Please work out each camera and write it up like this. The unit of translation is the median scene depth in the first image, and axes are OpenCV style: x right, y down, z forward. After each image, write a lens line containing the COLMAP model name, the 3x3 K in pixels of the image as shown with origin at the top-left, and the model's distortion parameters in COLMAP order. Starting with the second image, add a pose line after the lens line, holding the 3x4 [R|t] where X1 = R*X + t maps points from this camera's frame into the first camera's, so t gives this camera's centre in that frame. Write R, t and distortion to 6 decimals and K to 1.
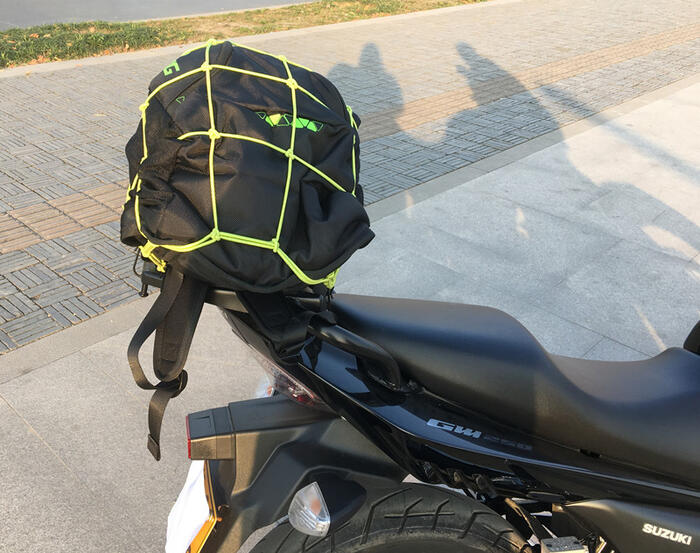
lens RADIAL K [[708.9, 0, 268.7], [0, 708.9, 225.6], [0, 0, 1]] dist [0.115060, -0.151957]
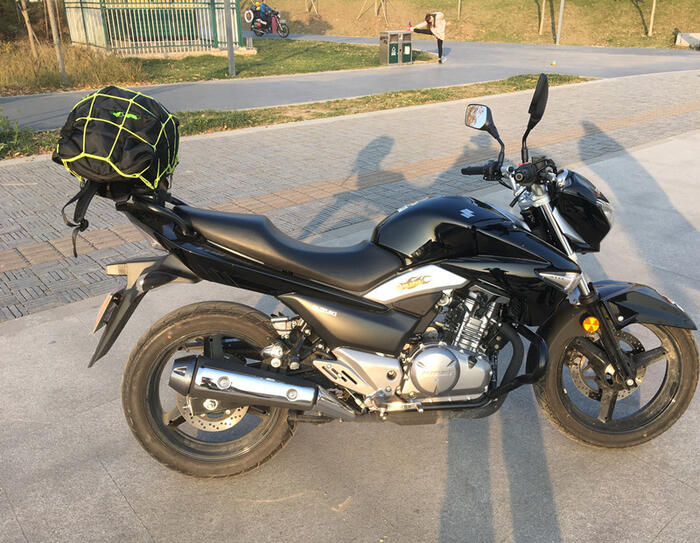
lens RADIAL K [[618.6, 0, 349.1], [0, 618.6, 257.3], [0, 0, 1]] dist [0.131744, -0.211616]
pose [[0.997153, -0.003307, -0.075330, 0.177382], [-0.000842, 0.998487, -0.054978, 0.085327], [0.075398, 0.054885, 0.995642, -0.199917]]
